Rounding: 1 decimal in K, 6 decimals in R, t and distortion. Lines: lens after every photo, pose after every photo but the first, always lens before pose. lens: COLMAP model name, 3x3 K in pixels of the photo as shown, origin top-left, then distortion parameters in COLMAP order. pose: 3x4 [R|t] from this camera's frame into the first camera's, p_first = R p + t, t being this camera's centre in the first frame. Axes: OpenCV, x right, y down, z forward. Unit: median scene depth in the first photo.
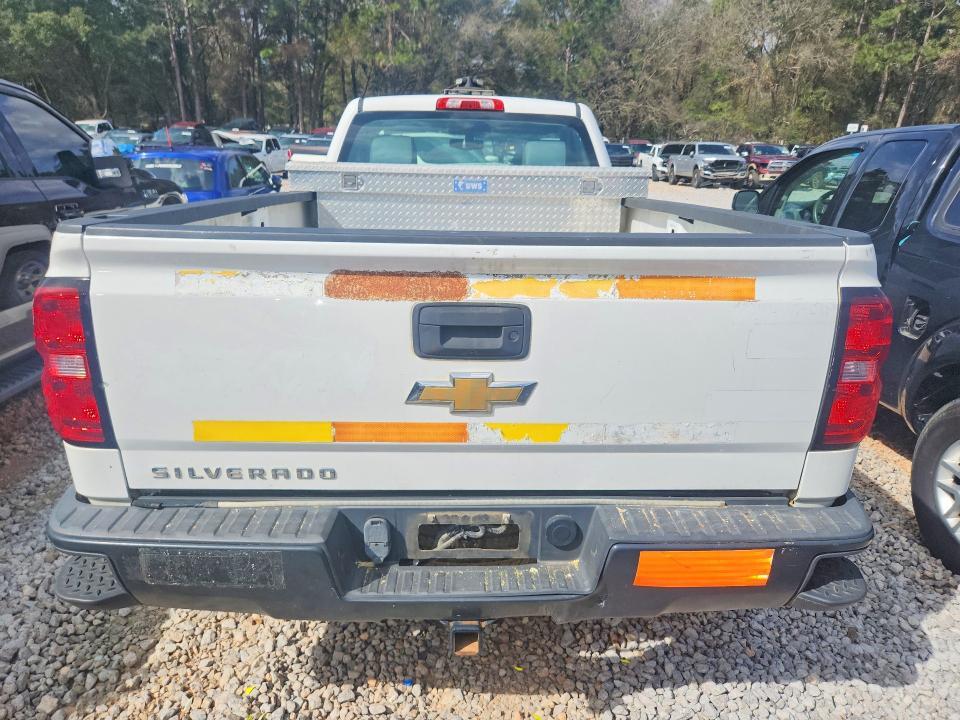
lens RADIAL K [[610.3, 0, 485.1], [0, 610.3, 360.9], [0, 0, 1]] dist [0.061508, -0.050372]
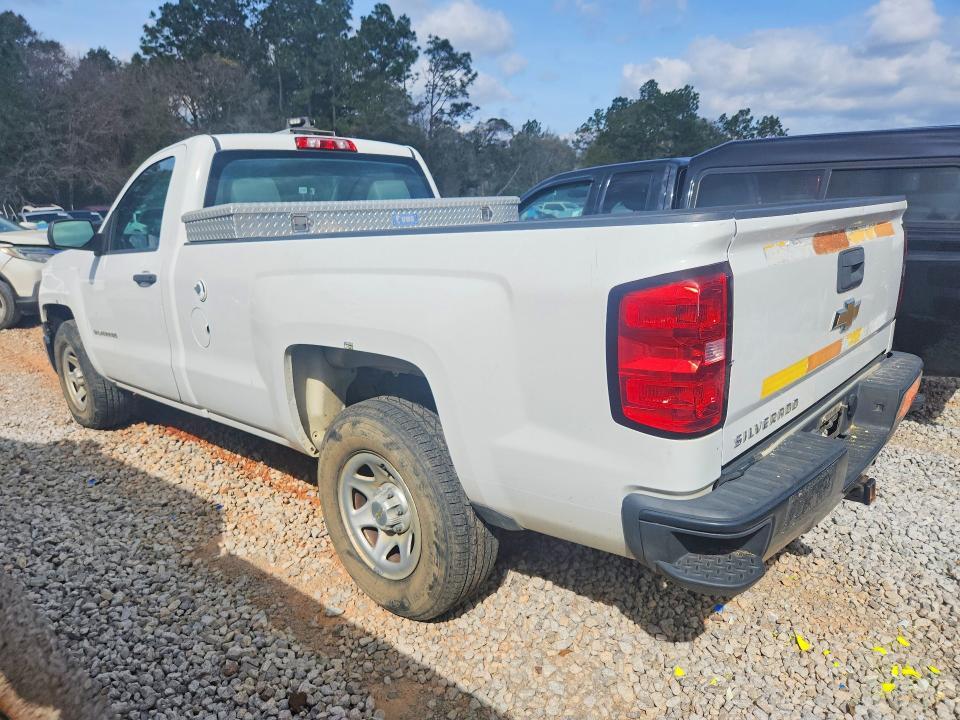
lens RADIAL K [[610.3, 0, 485.1], [0, 610.3, 360.9], [0, 0, 1]] dist [0.061508, -0.050372]
pose [[0.718581, -0.215933, 0.661070, -0.568223], [0.274615, 0.961429, 0.015537, -0.034054], [-0.638927, 0.170375, 0.750163, 0.168069]]
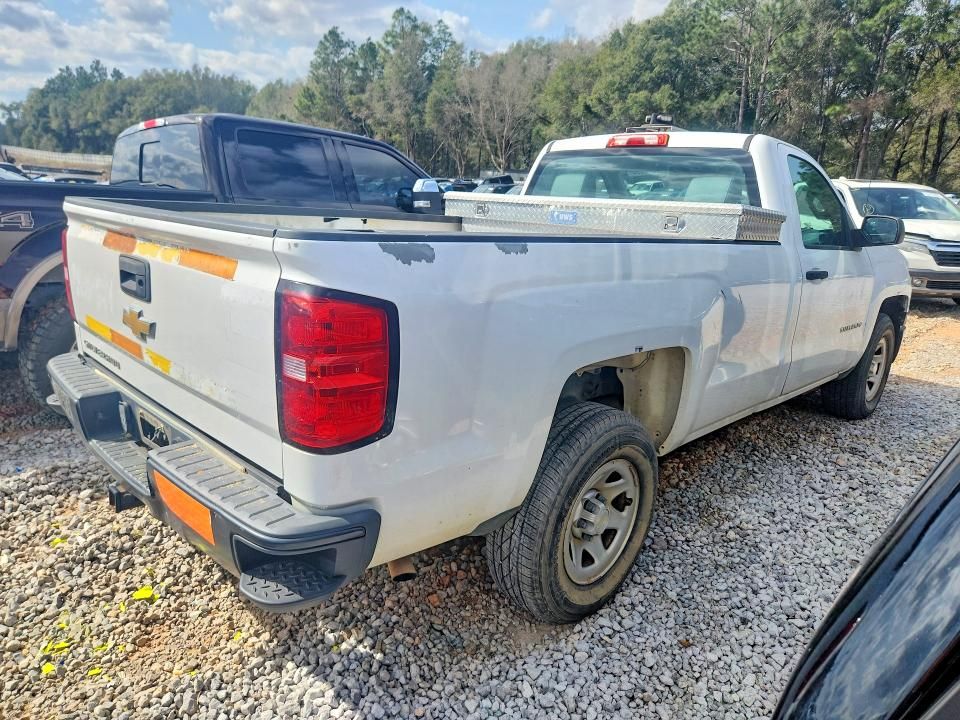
lens RADIAL K [[610.3, 0, 485.1], [0, 610.3, 360.9], [0, 0, 1]] dist [0.061508, -0.050372]
pose [[0.714715, 0.201398, -0.669792, 0.537874], [-0.256188, 0.966473, 0.017236, -0.032117], [0.650807, 0.159274, 0.742349, 0.168703]]
